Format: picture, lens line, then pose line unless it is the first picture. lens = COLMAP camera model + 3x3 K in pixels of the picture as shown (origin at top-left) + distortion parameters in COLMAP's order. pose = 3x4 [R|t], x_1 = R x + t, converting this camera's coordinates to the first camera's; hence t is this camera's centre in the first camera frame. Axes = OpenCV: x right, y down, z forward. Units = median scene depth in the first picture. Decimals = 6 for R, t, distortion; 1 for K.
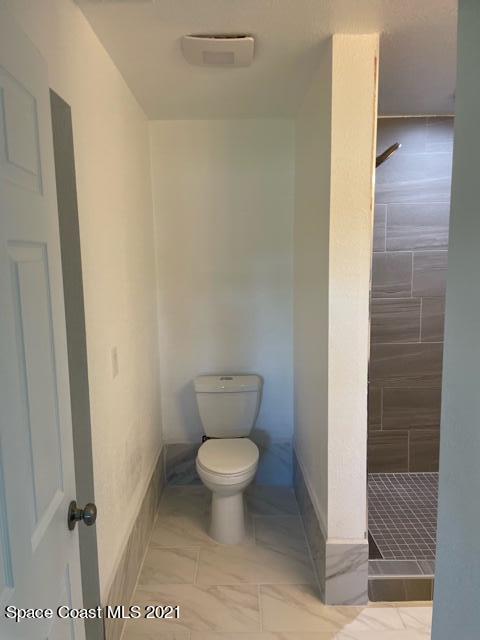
lens RADIAL K [[498.5, 0, 239.5], [0, 498.5, 321.5], [0, 0, 1]] dist [0.025031, -0.023305]
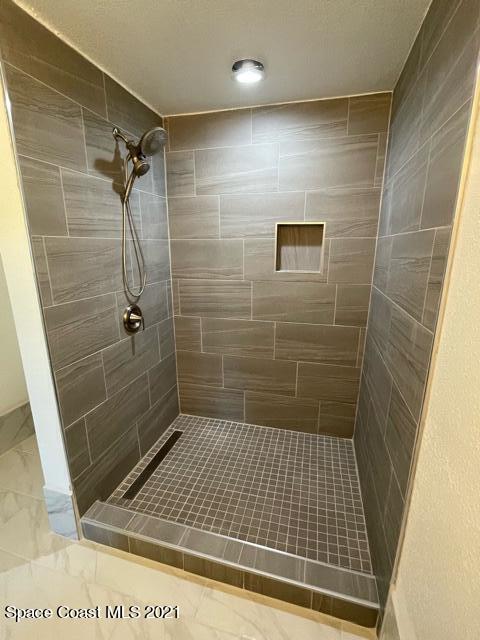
lens RADIAL K [[315.5, 0, 240.0], [0, 315.5, 320.9], [0, 0, 1]] dist [-0.002489, 0.000413]
pose [[0.963599, 0.082718, -0.254235, 0.535906], [-0.049690, 0.989776, 0.133699, -0.053065], [0.262695, -0.116199, 0.957857, 0.303160]]
